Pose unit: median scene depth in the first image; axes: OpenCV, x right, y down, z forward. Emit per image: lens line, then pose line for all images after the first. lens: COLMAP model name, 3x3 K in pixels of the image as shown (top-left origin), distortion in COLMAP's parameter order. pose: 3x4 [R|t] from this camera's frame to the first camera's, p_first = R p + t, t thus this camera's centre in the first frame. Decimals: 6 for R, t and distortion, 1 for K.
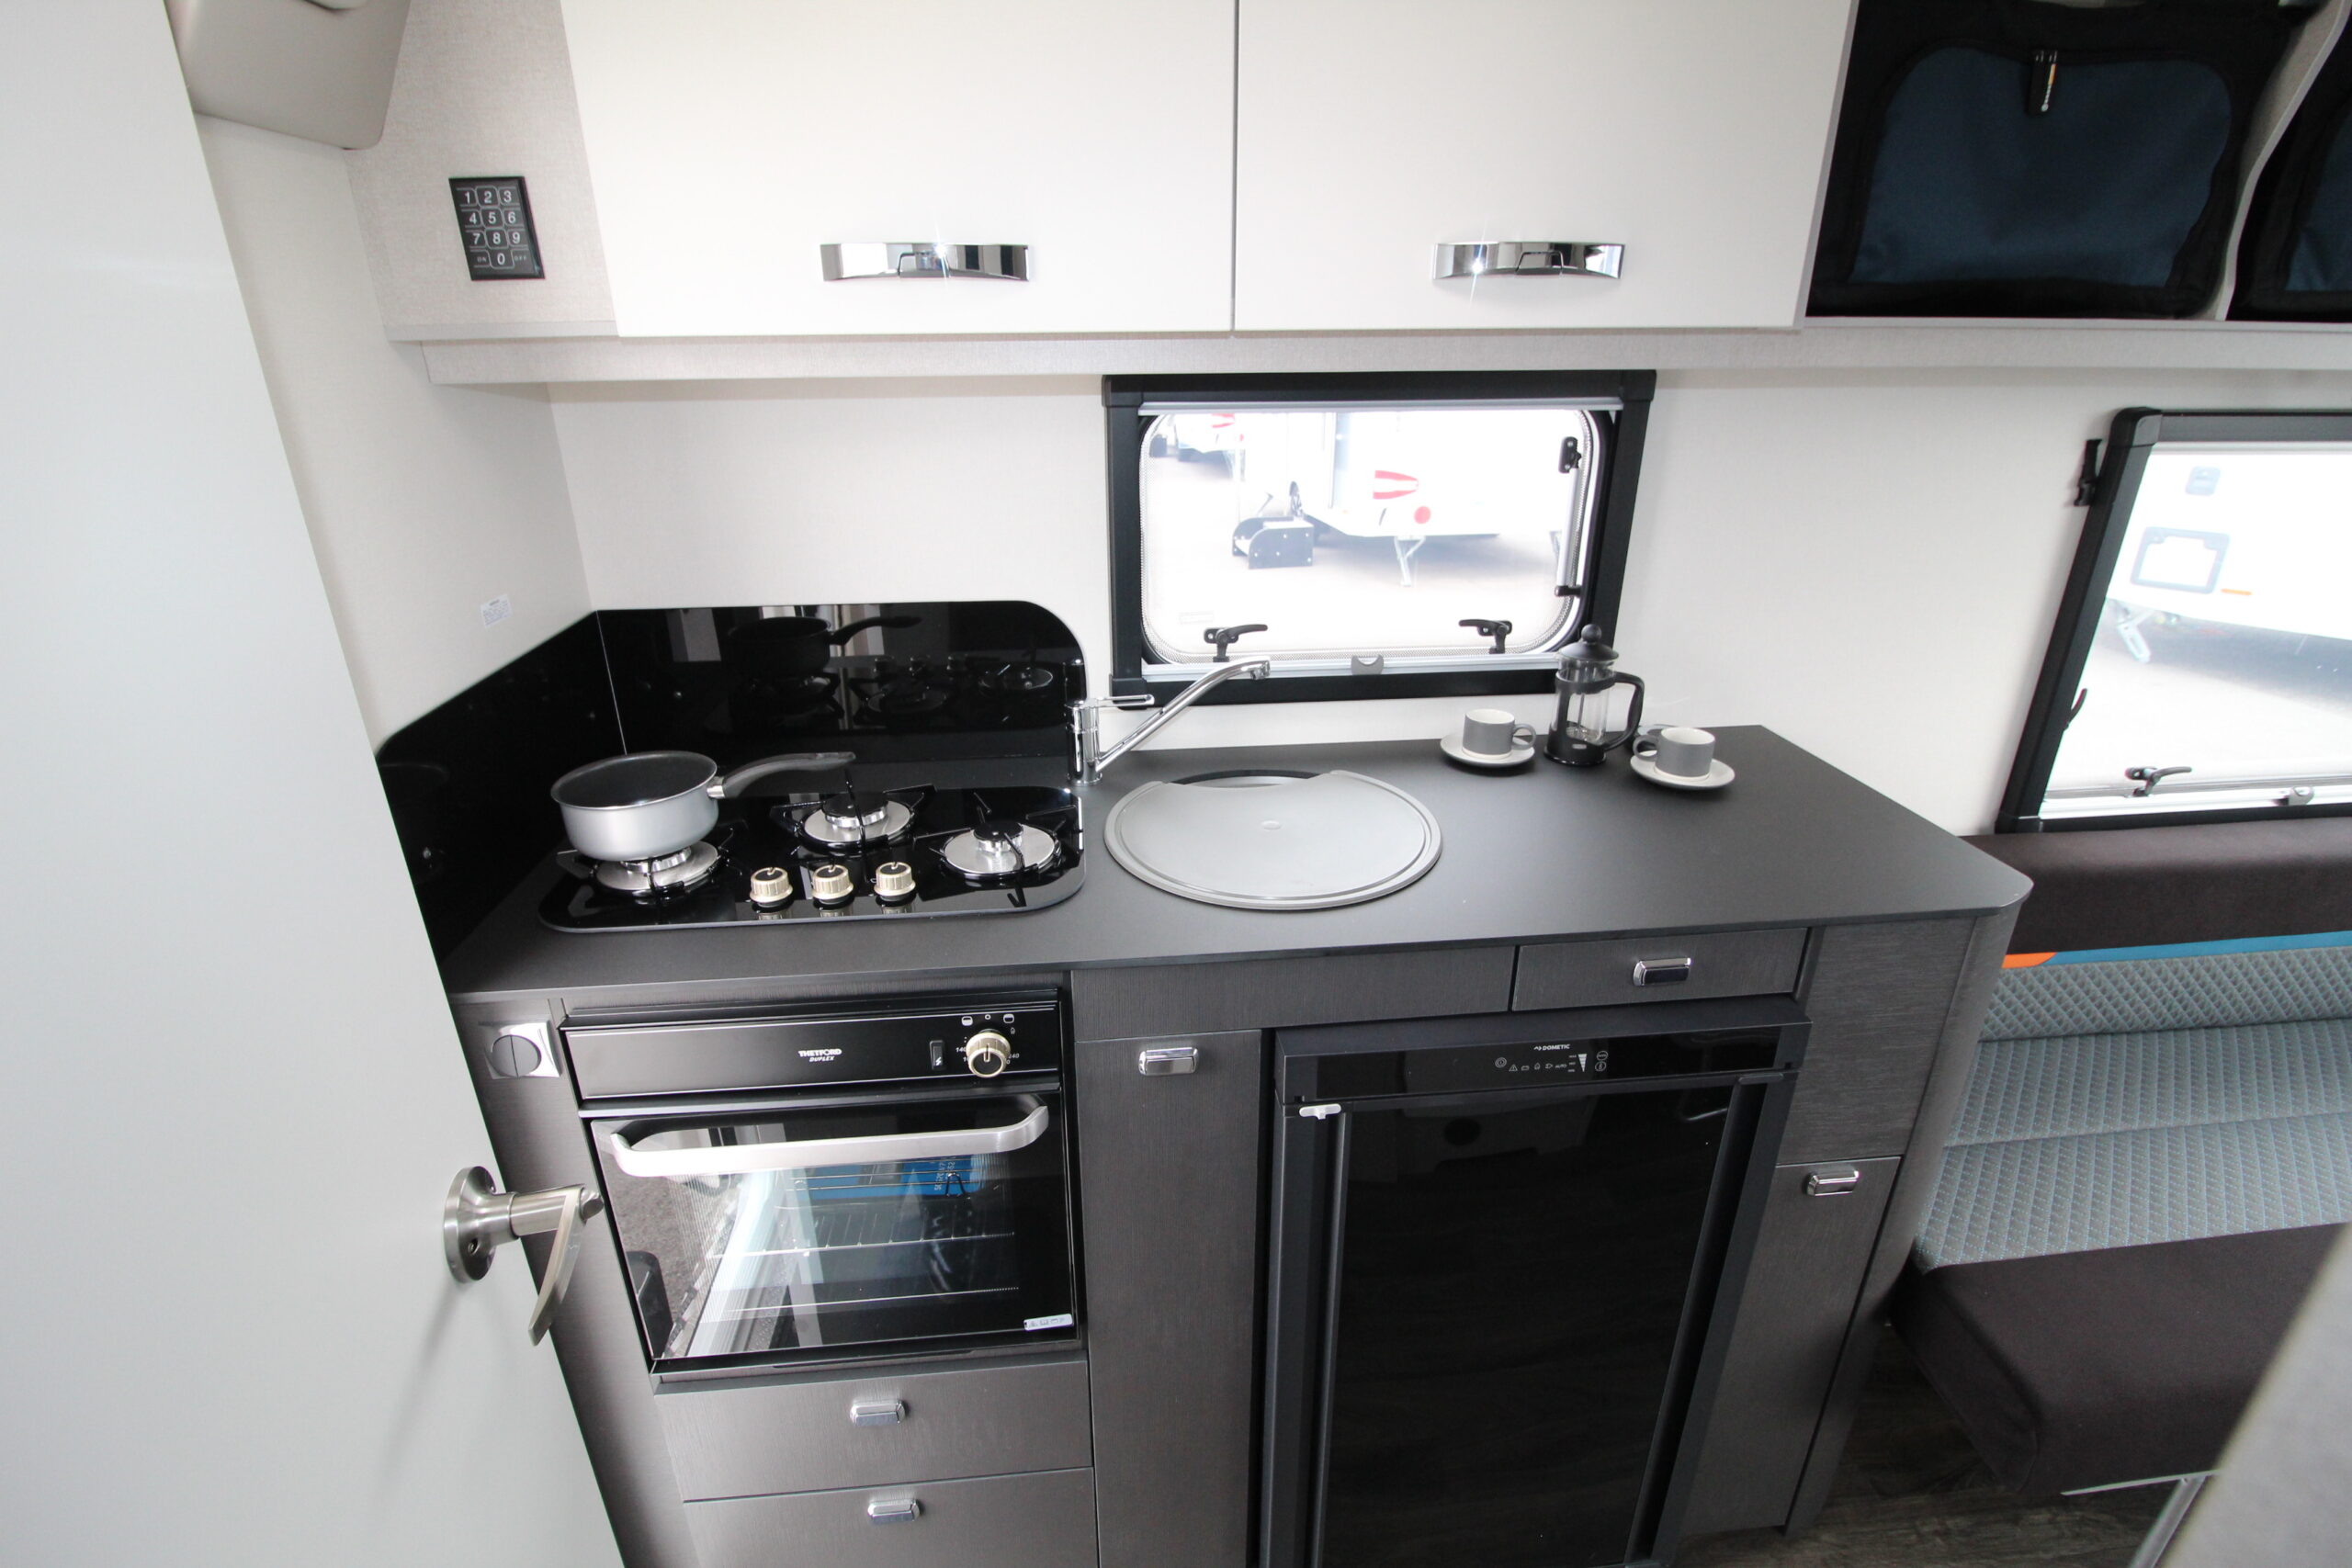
lens RADIAL K [[1085.7, 0, 1181.6], [0, 1085.7, 768.4], [0, 0, 1]] dist [-0.000413, -0.013323]
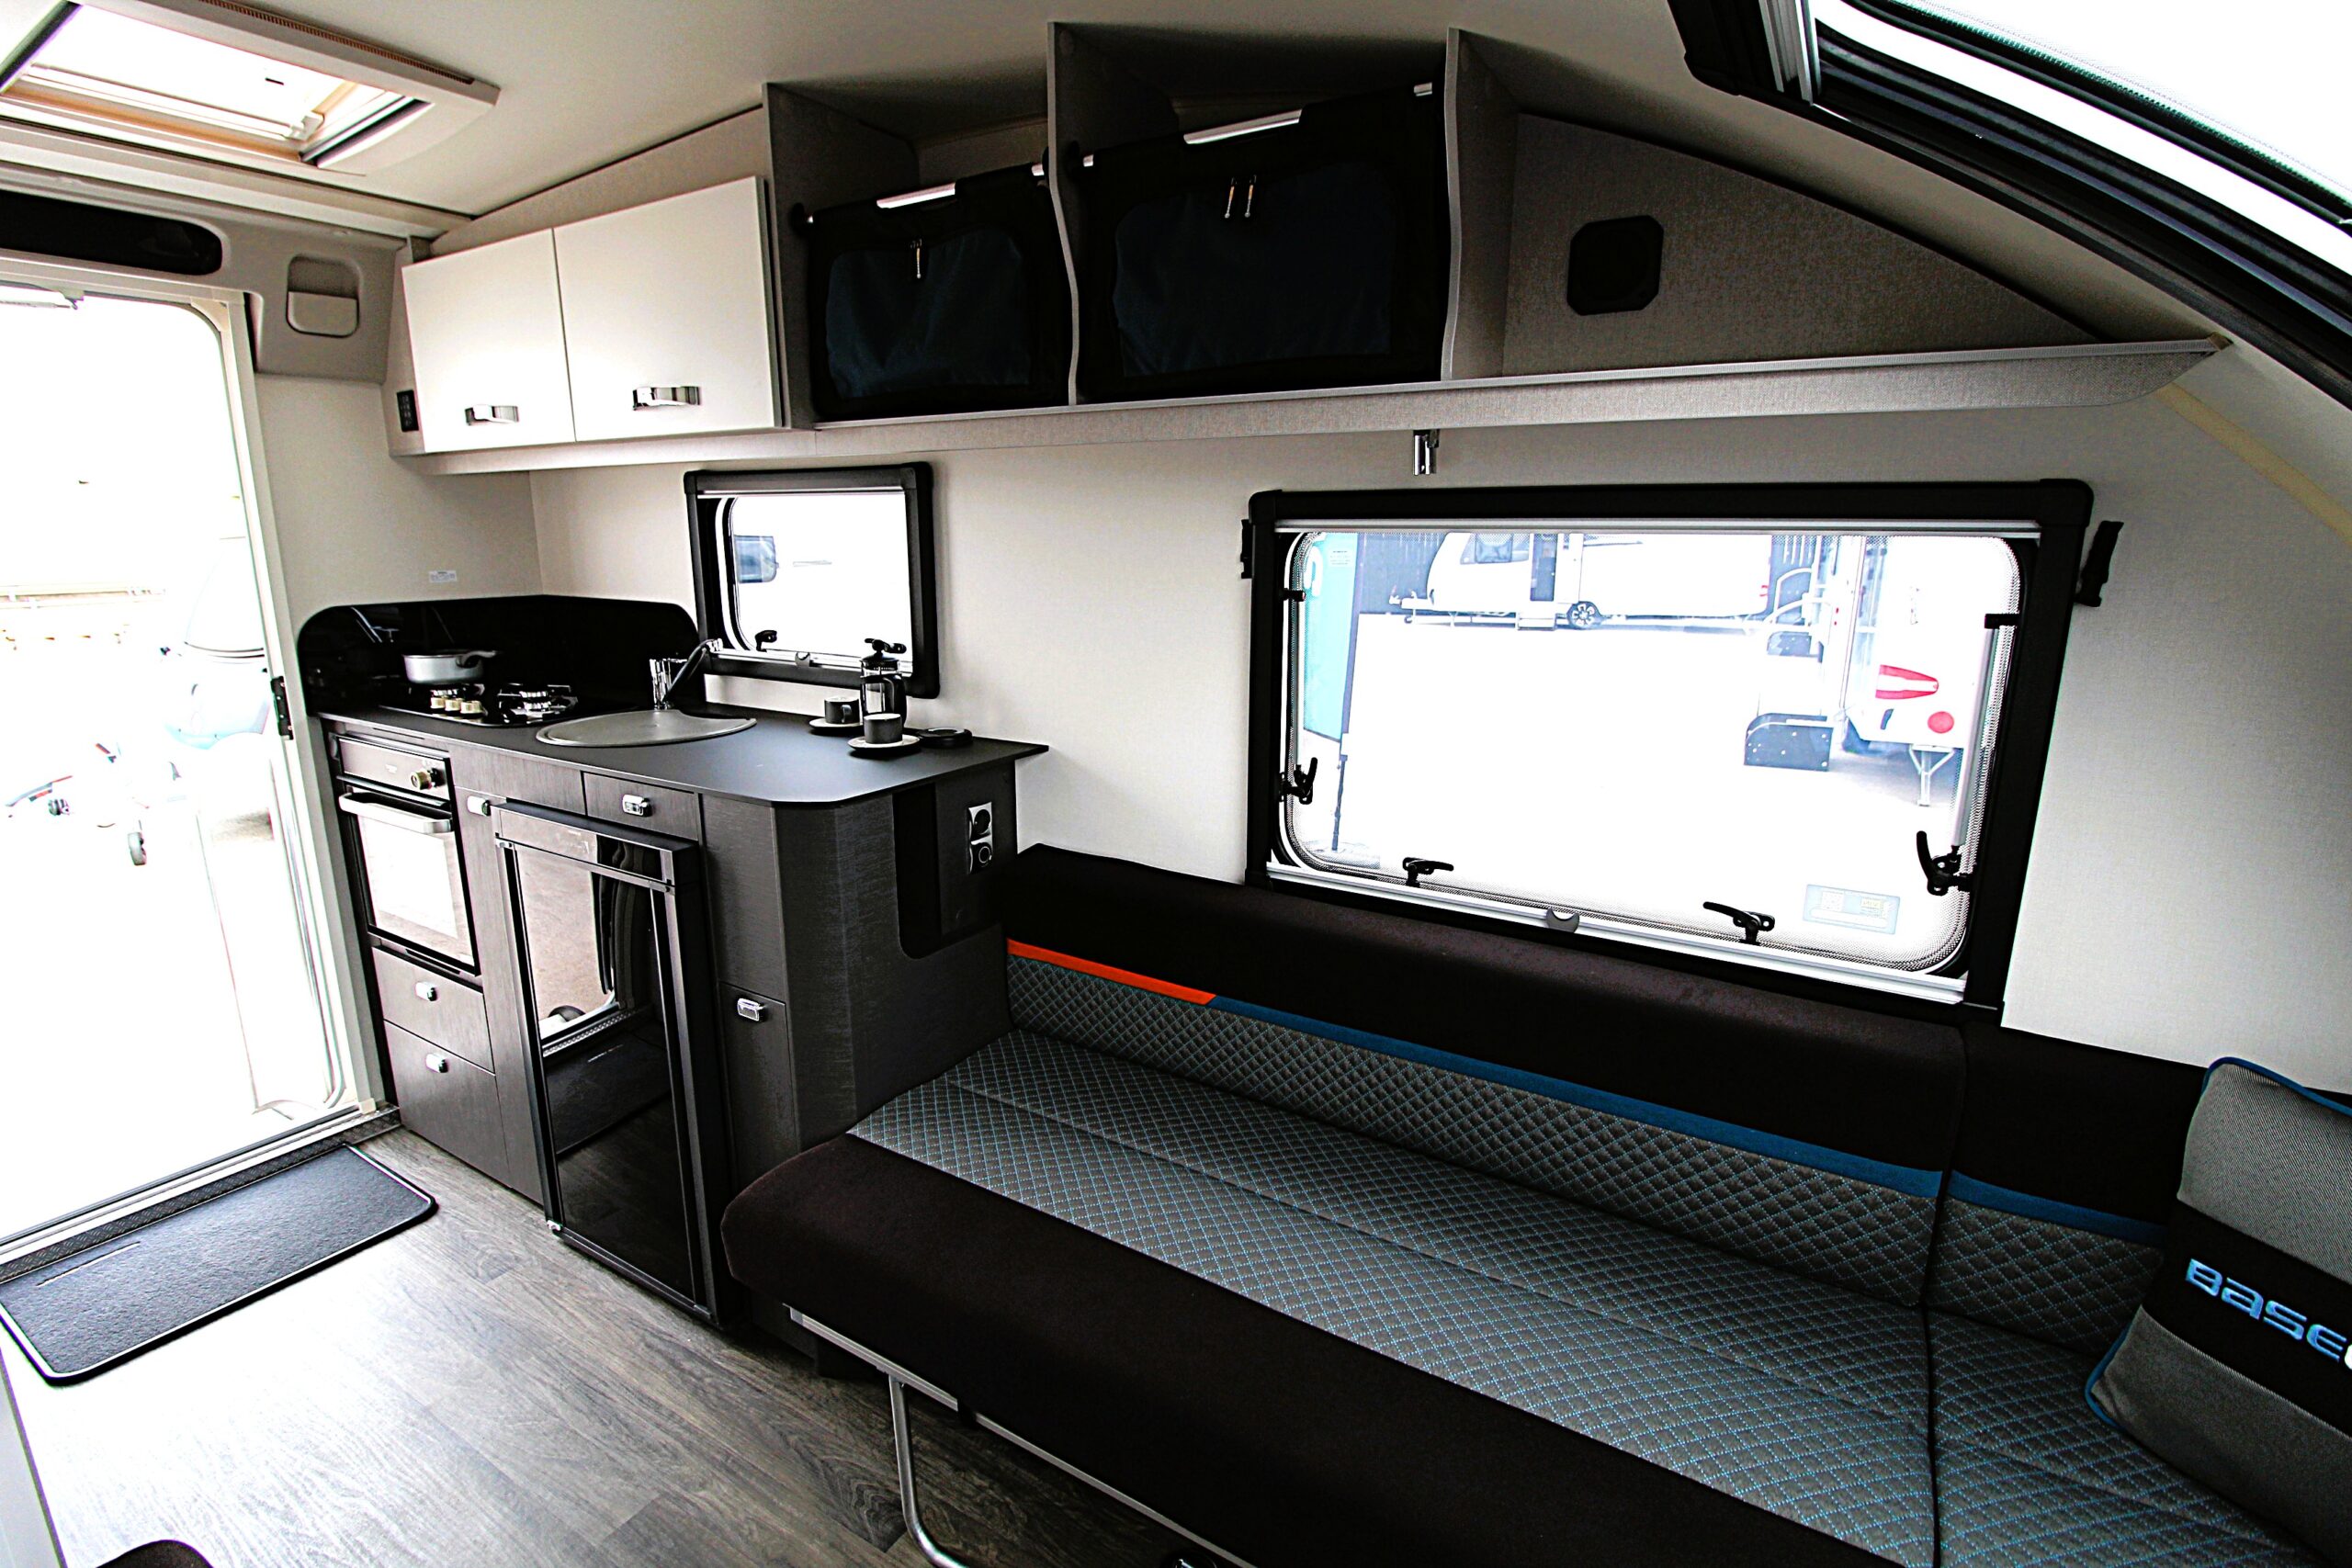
lens RADIAL K [[1097.7, 0, 1184.5], [0, 1097.7, 778.2], [0, 0, 1]] dist [0.000453, -0.013983]
pose [[0.801611, 0.141880, -0.580767, 1.539998], [-0.231644, 0.969258, -0.082941, 0.070492], [0.551146, 0.201018, 0.809833, 0.085972]]
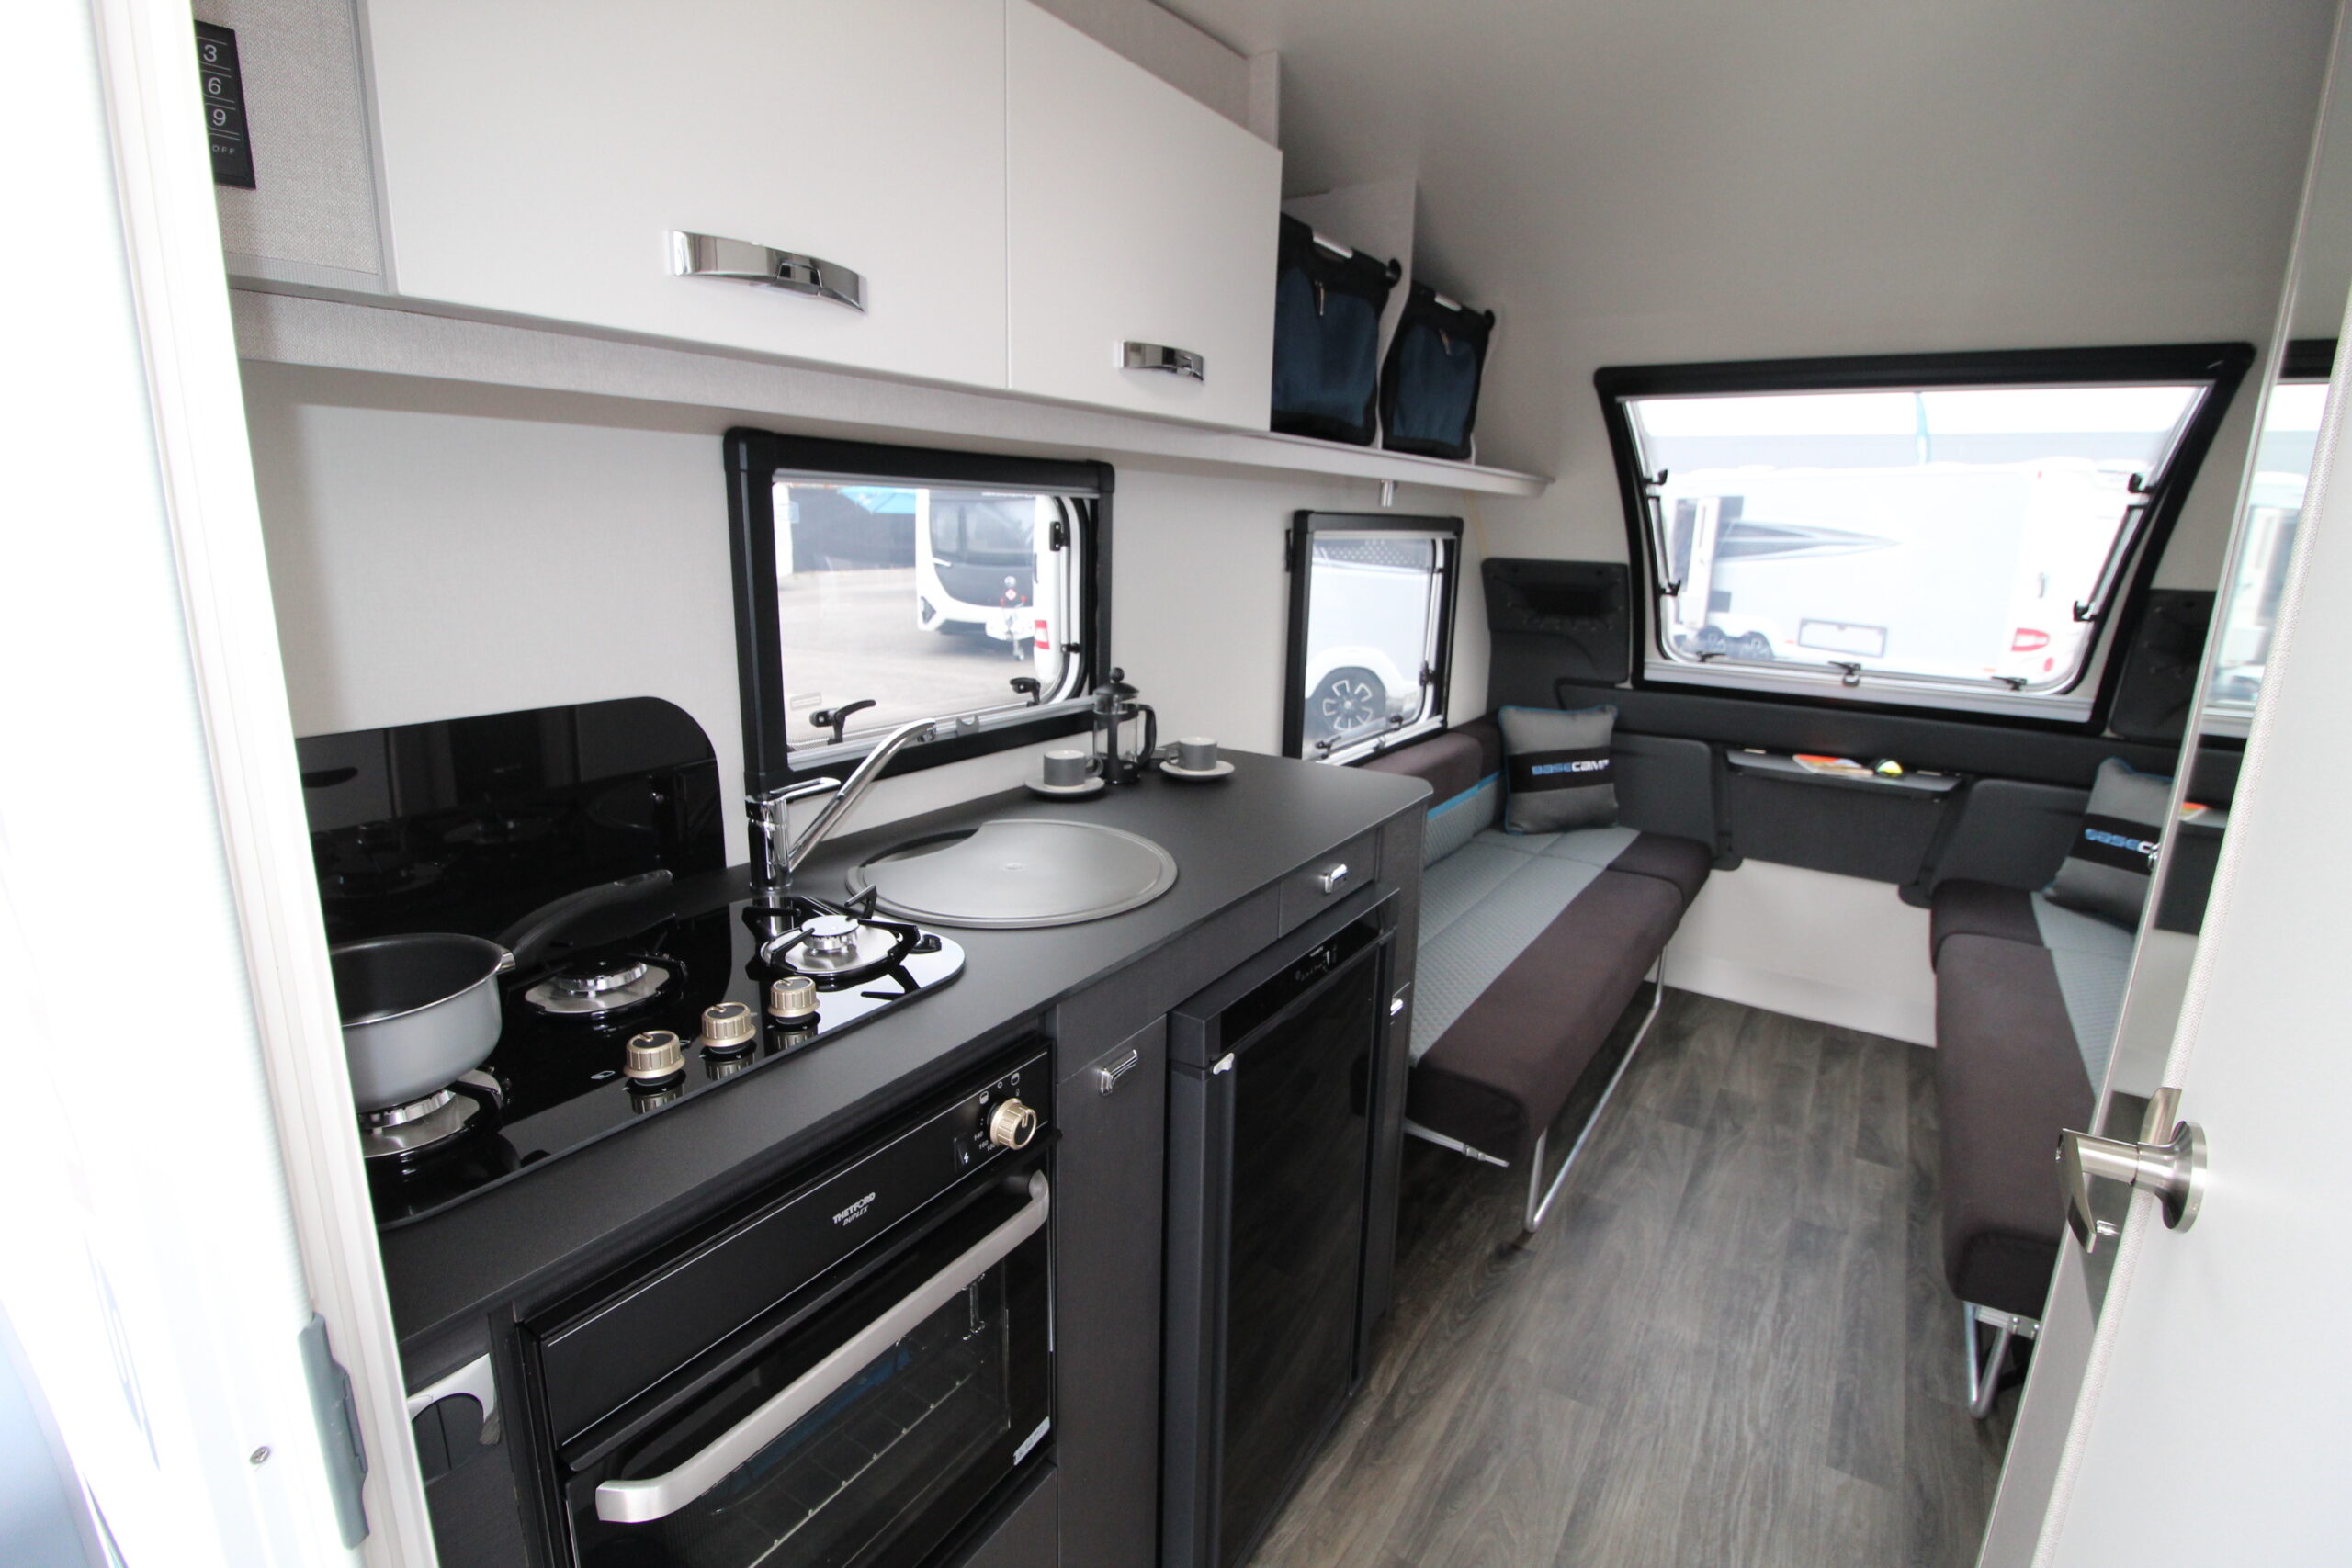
lens RADIAL K [[1097.7, 0, 1184.5], [0, 1097.7, 778.2], [0, 0, 1]] dist [0.000453, -0.013983]
pose [[0.619116, -0.157757, 0.769291, -0.536756], [0.261815, 0.965033, -0.012807, 0.023400], [-0.740371, 0.209341, 0.638771, 0.174743]]
